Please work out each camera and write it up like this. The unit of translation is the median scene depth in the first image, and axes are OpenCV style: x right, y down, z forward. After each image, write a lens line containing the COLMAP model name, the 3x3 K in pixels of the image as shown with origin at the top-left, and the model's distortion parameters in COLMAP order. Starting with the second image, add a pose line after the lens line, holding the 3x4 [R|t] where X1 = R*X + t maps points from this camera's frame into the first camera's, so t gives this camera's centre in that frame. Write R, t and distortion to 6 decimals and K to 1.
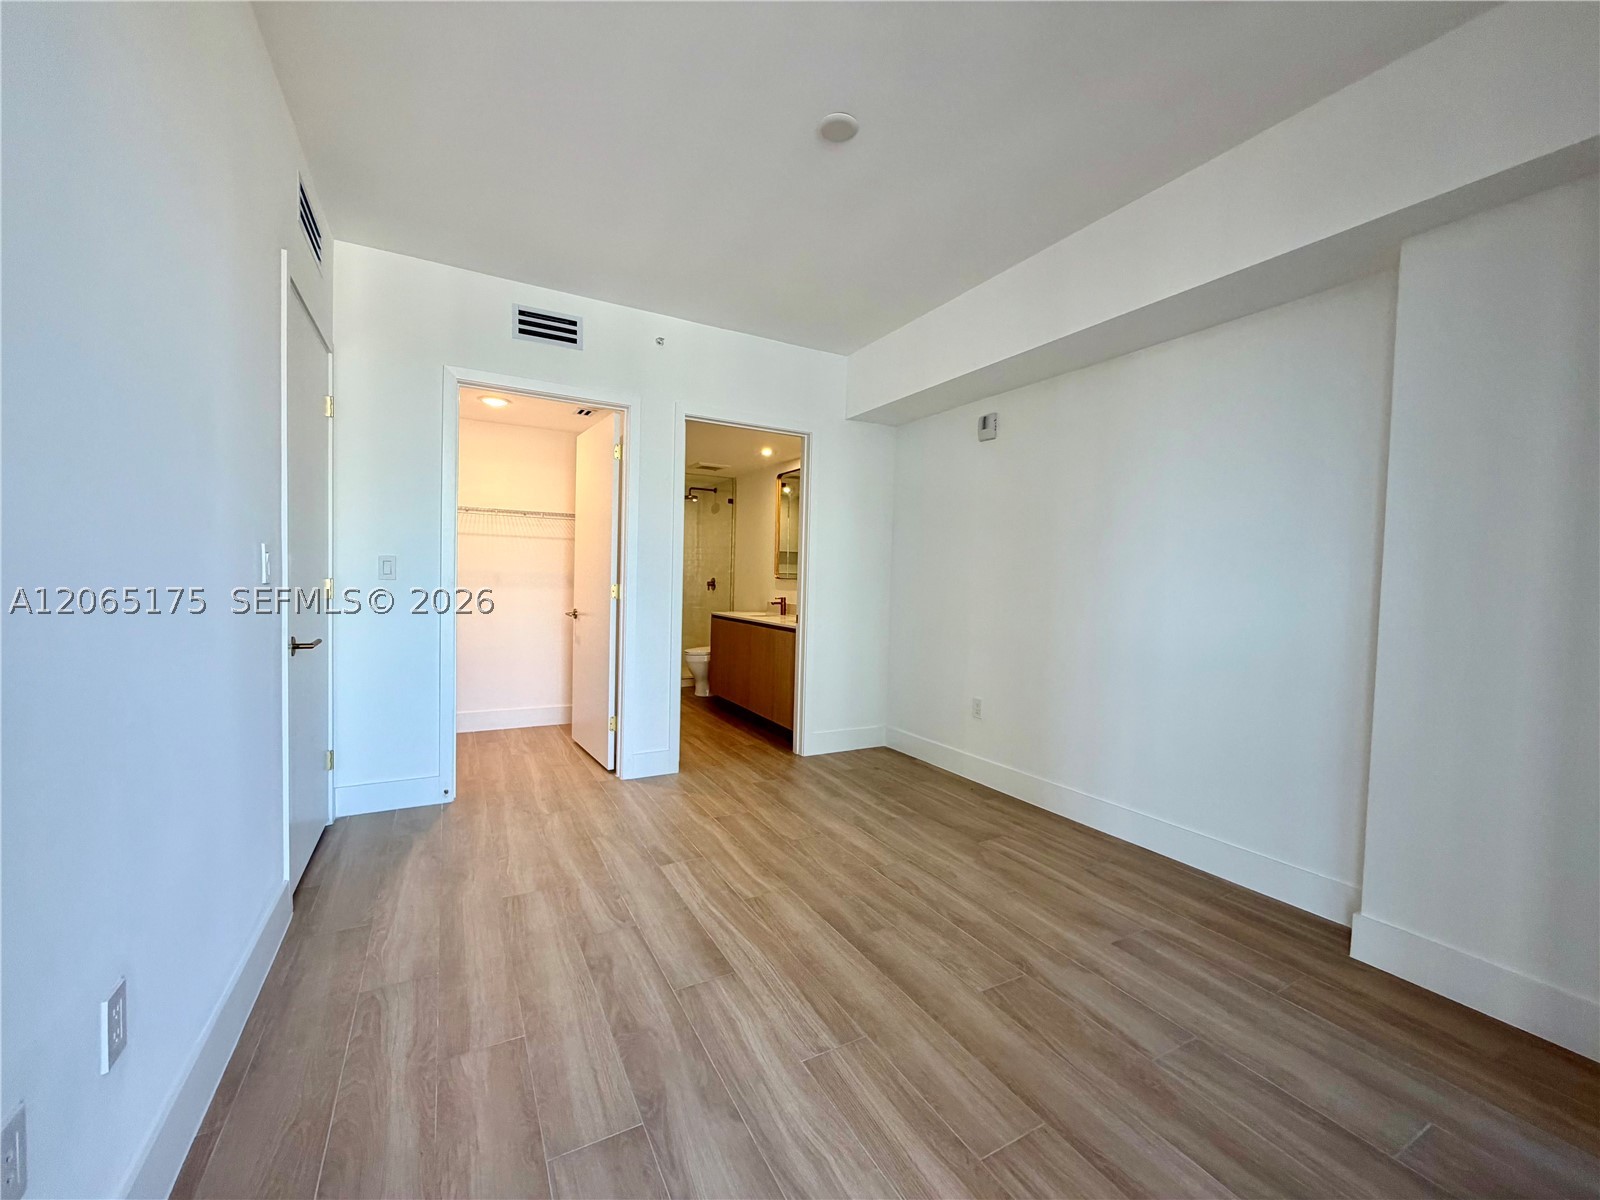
lens RADIAL K [[637.1, 0, 794.7], [0, 637.1, 600.7], [0, 0, 1]] dist [-0.000337, 0.000212]
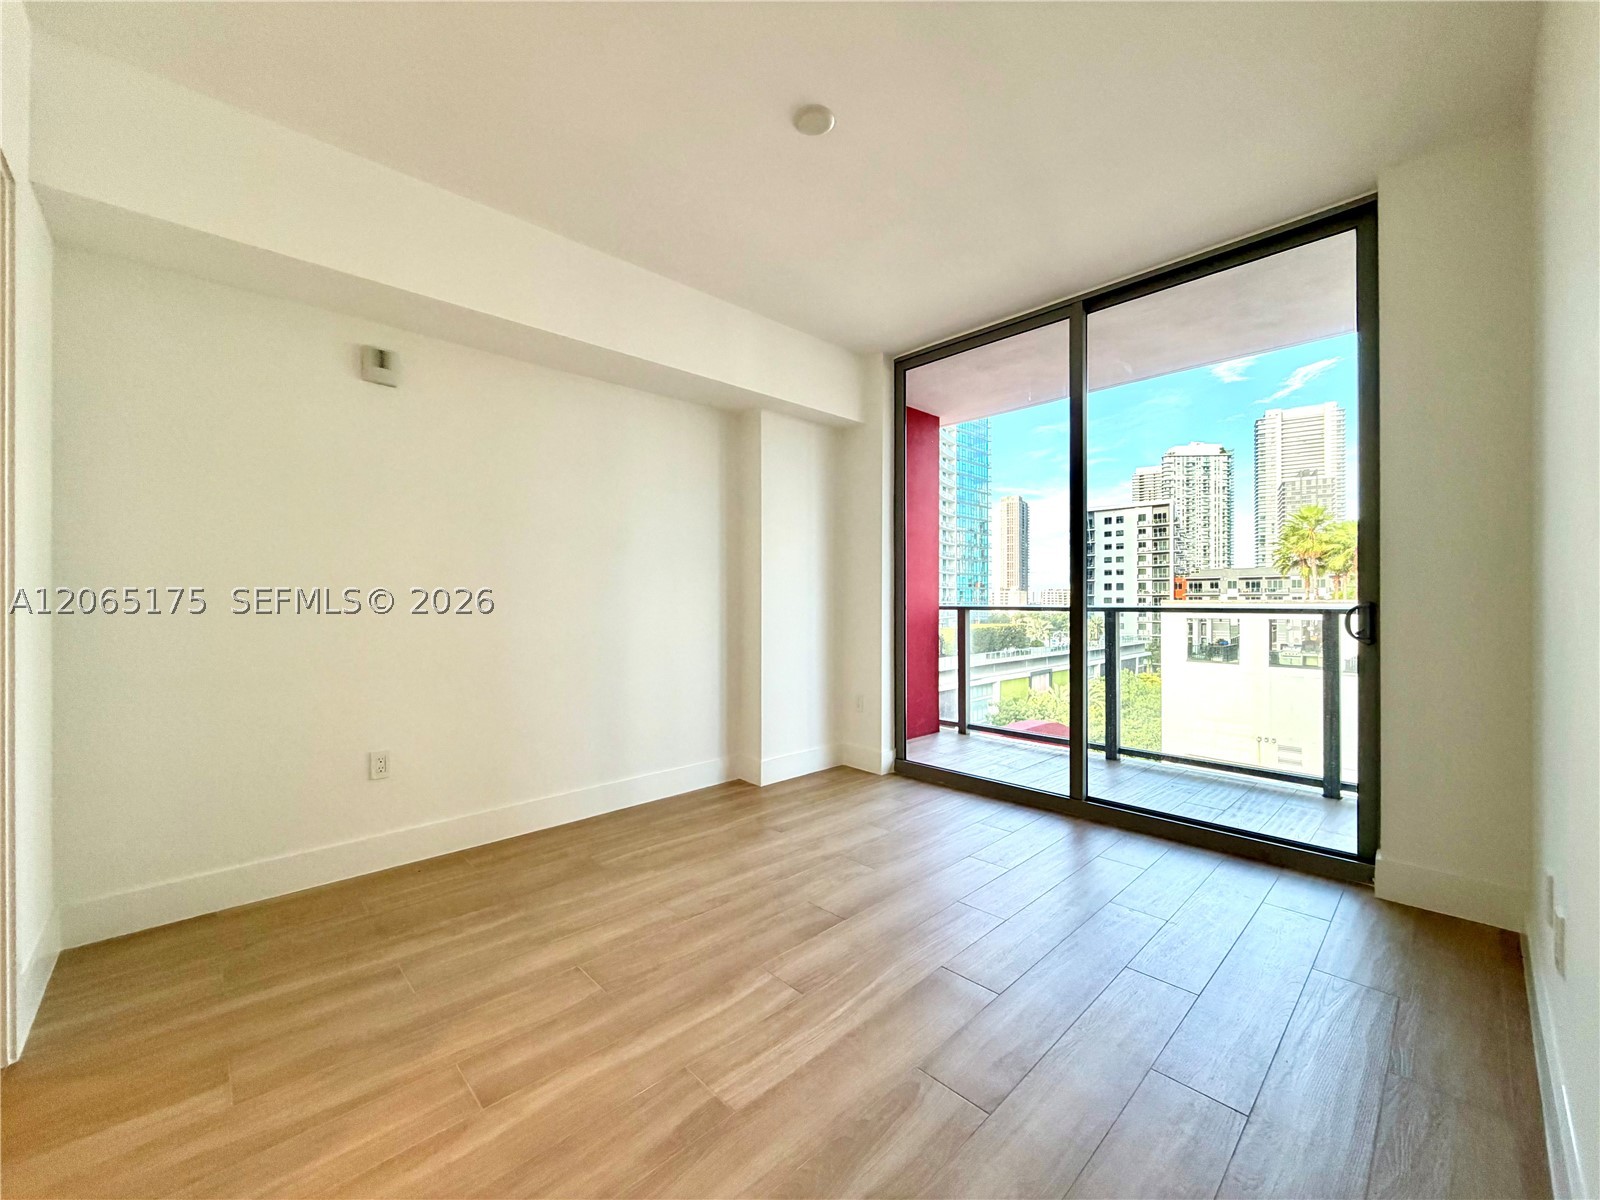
lens RADIAL K [[637.1, 0, 794.7], [0, 637.1, 600.7], [0, 0, 1]] dist [-0.000337, 0.000212]
pose [[-0.256567, -0.025280, 0.966196, -0.676442], [0.026832, 0.999086, 0.033265, -0.029837], [-0.966154, 0.034459, -0.255655, 0.987702]]
